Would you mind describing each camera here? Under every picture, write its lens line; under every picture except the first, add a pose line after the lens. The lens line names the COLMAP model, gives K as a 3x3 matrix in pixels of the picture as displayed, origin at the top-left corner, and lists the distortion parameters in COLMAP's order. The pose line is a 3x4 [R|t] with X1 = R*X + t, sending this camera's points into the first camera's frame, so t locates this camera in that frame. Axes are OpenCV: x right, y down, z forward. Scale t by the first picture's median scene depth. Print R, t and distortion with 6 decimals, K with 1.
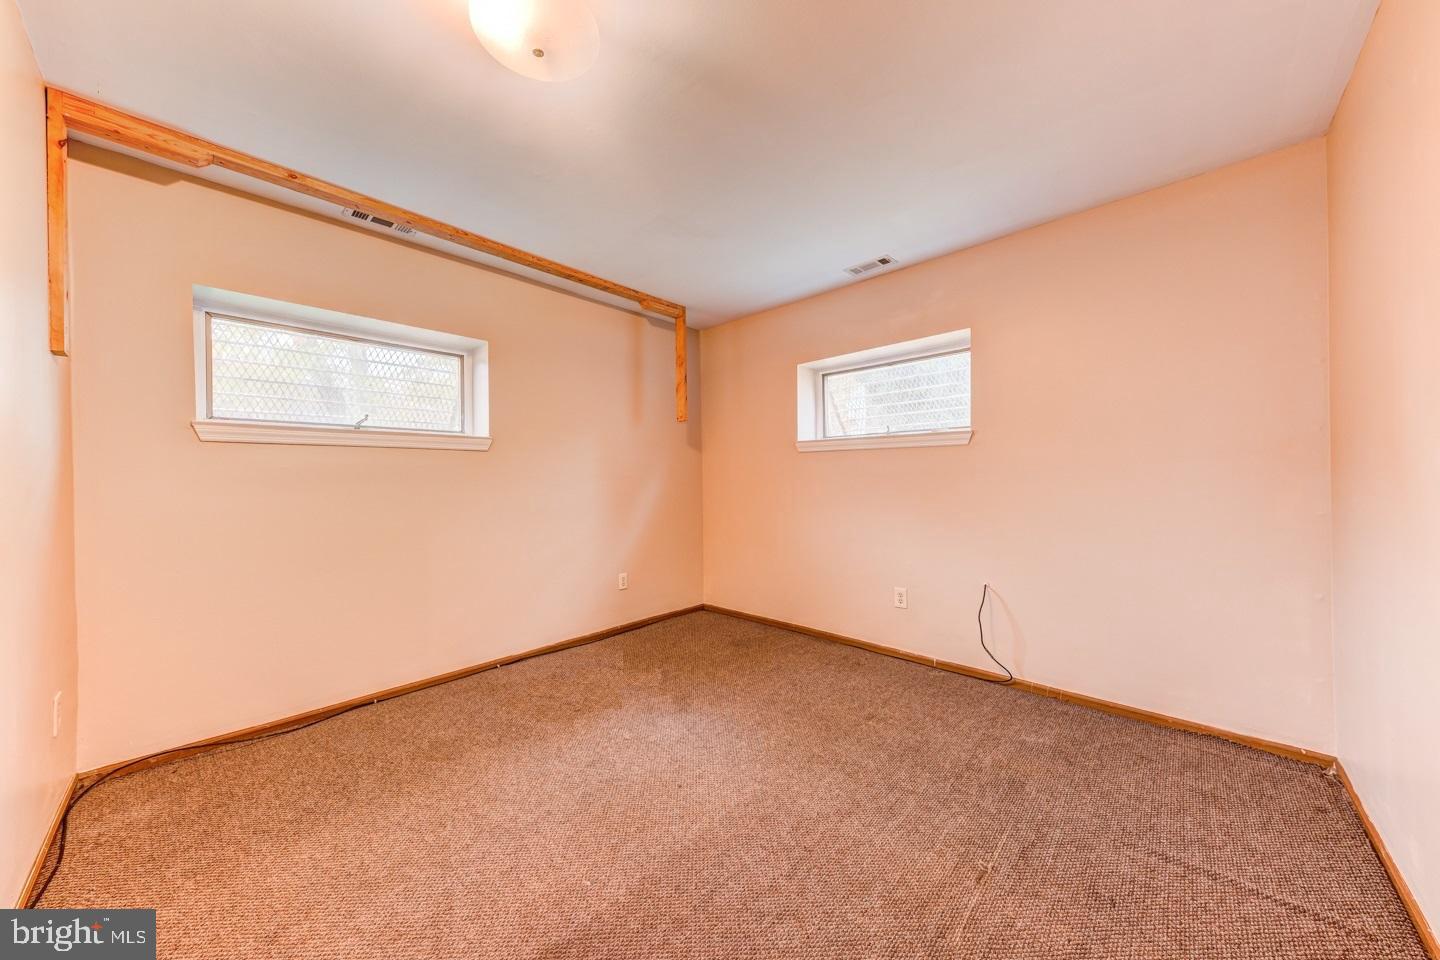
lens RADIAL K [[485.0, 0, 726.1], [0, 485.0, 479.8], [0, 0, 1]] dist [0.014966, -0.000190]
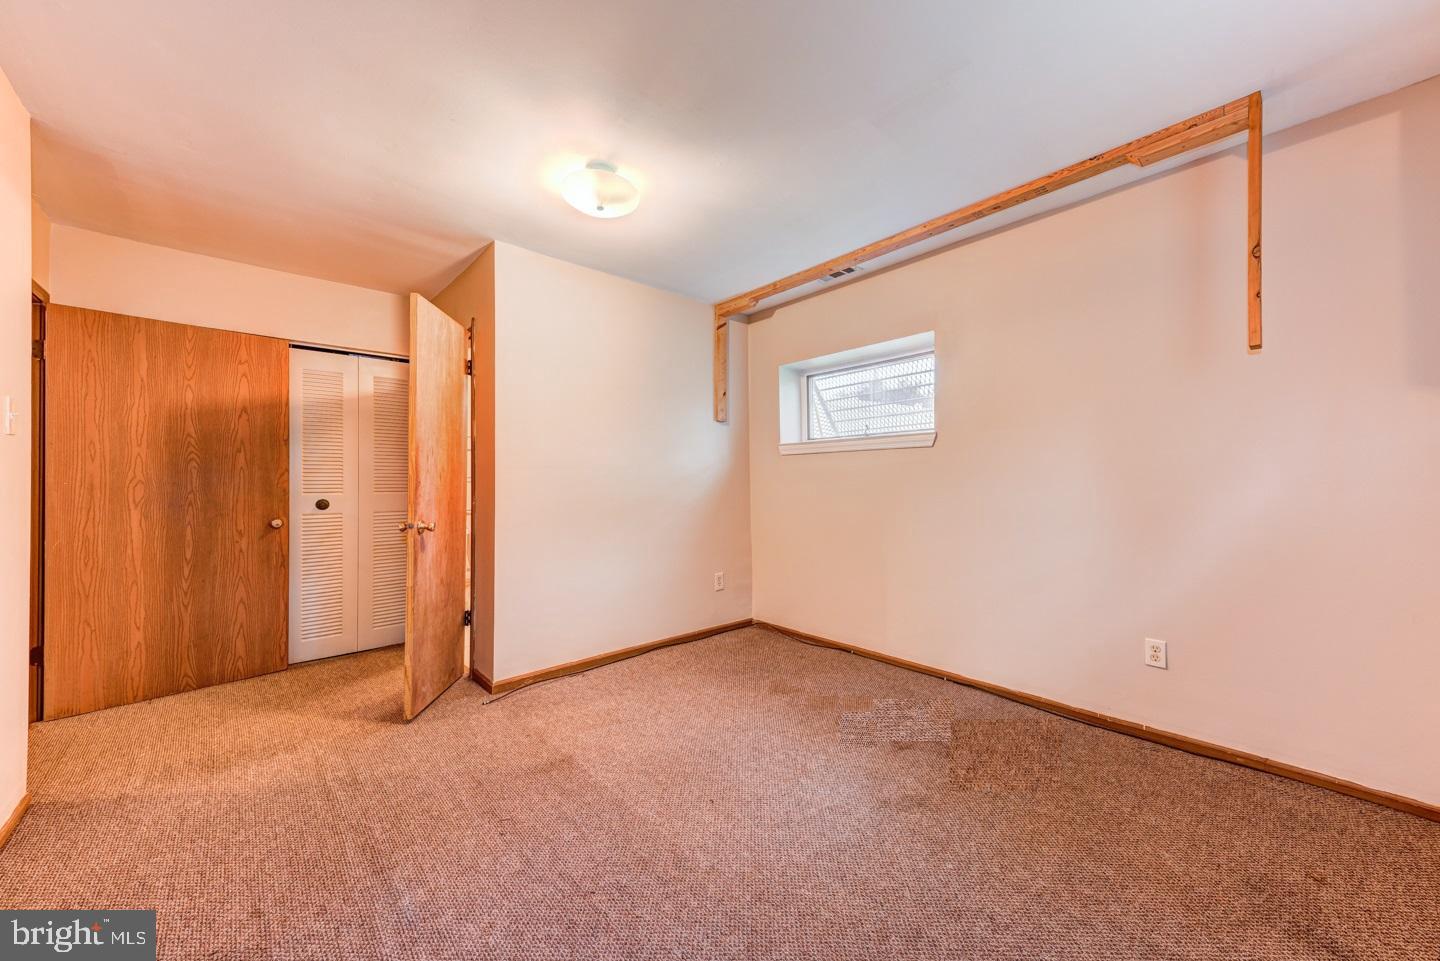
lens RADIAL K [[526.5, 0, 722.4], [0, 526.5, 482.6], [0, 0, 1]] dist [0.014828, -0.000409]
pose [[-0.095367, 0.020698, -0.995227, 0.636493], [0.014895, 0.999702, 0.019364, -0.017975], [0.995331, -0.012977, -0.095646, 0.764373]]
